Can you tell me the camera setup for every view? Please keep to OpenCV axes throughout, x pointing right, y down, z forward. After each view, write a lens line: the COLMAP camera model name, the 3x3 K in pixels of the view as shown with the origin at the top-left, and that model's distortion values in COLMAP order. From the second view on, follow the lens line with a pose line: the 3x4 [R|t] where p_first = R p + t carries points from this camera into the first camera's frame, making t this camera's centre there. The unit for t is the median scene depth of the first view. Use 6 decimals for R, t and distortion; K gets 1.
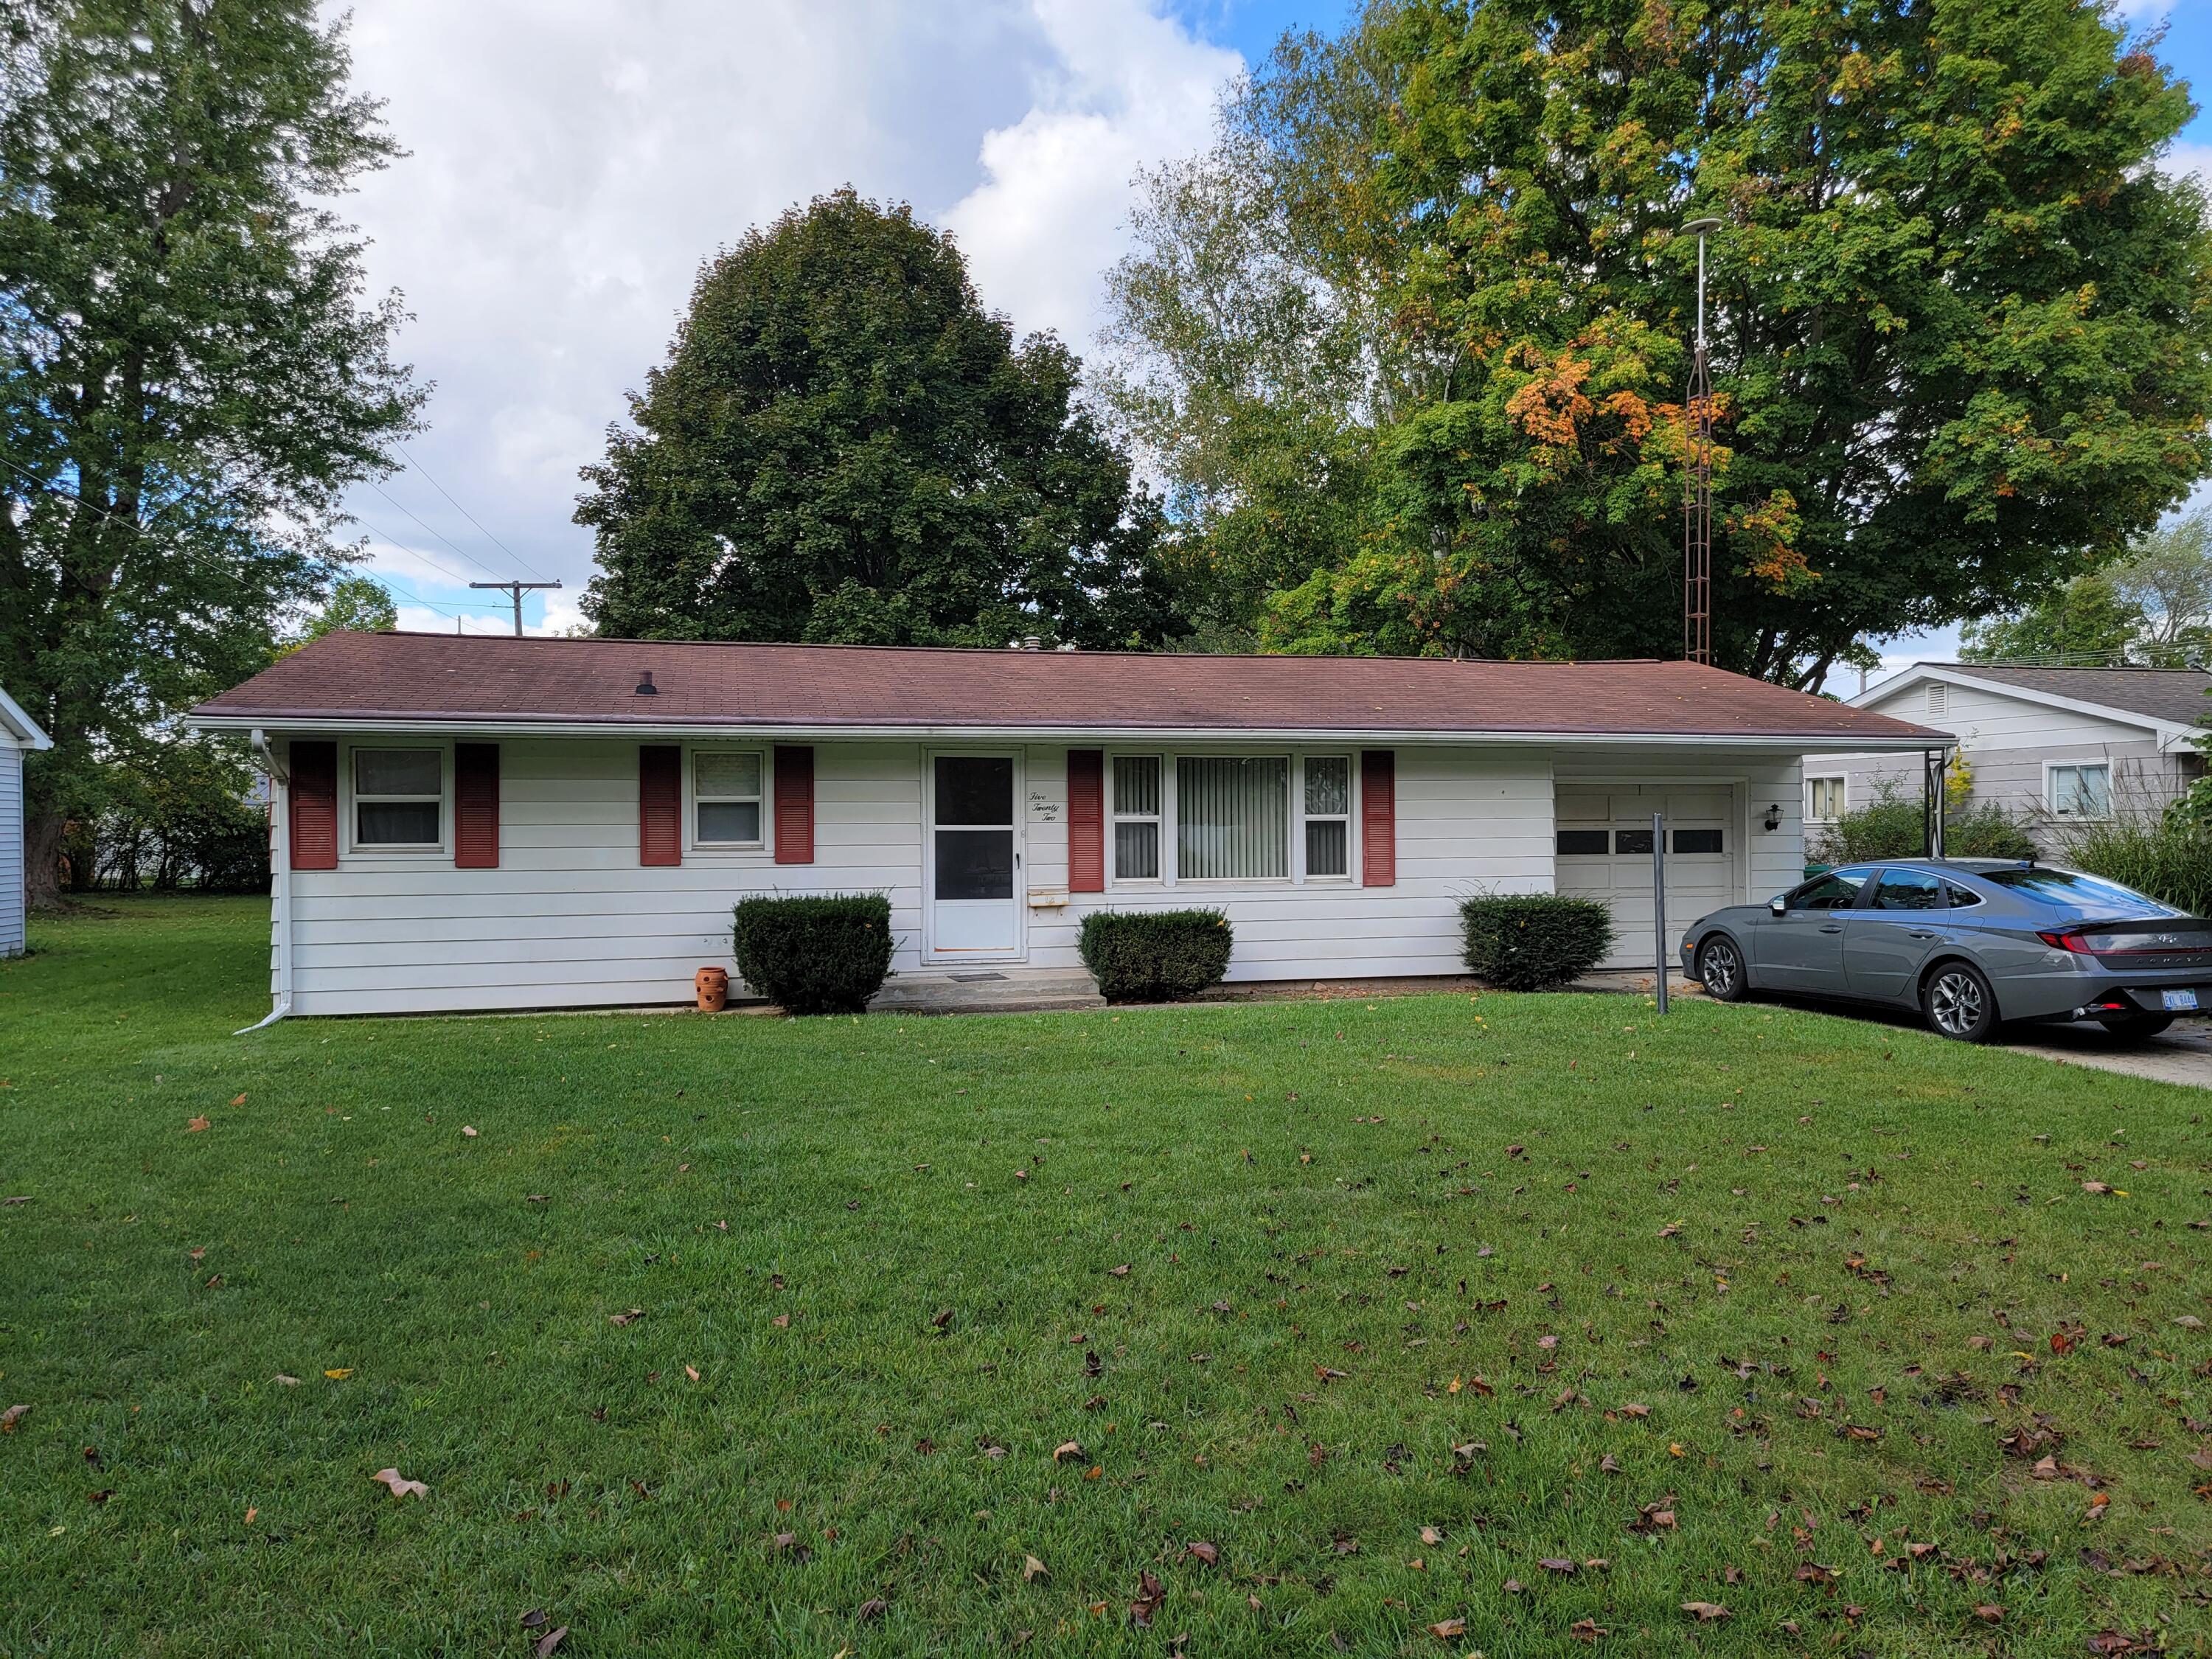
lens RADIAL K [[1538.5, 0, 1106.0], [0, 1538.5, 829.5], [0, 0, 1]] dist [0.080150, -0.059051]
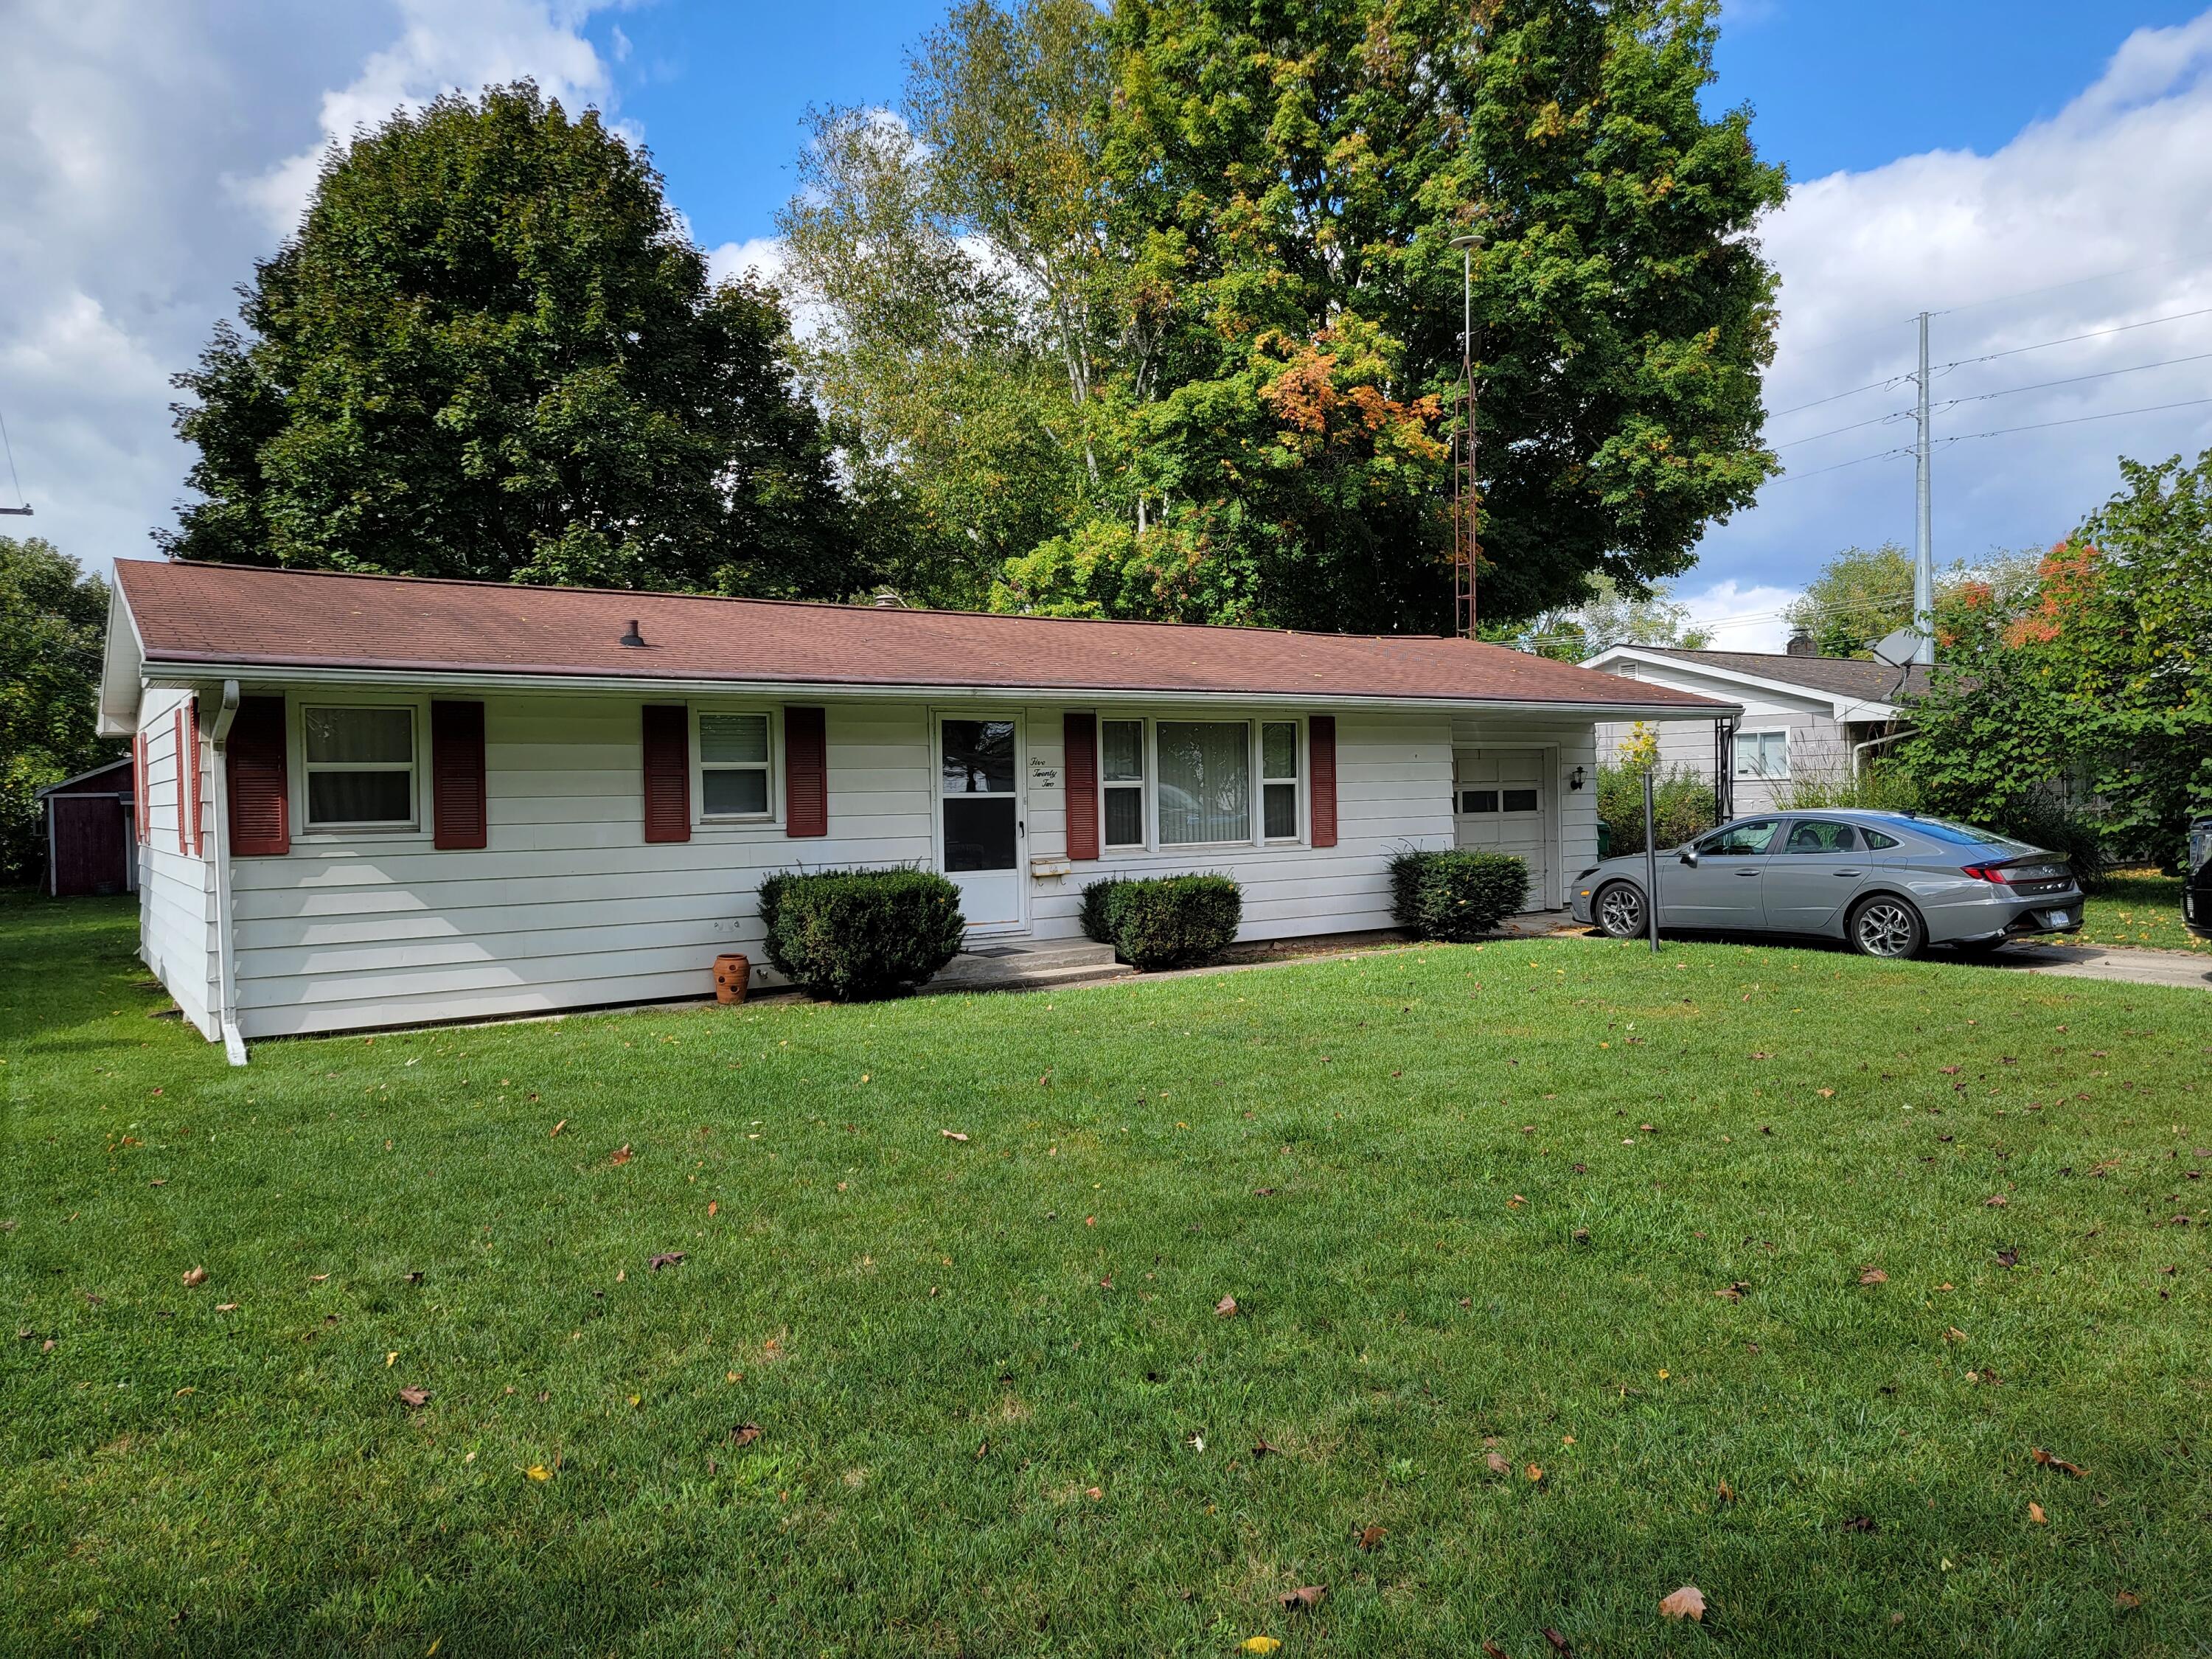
lens RADIAL K [[1535.8, 0, 1106.0], [0, 1535.8, 829.5], [0, 0, 1]] dist [0.043253, 0.001652]
pose [[0.937495, -0.020257, 0.347408, -0.318149], [0.013524, 0.999671, 0.021796, 0.000515], [-0.347735, -0.015735, 0.937461, 0.080401]]
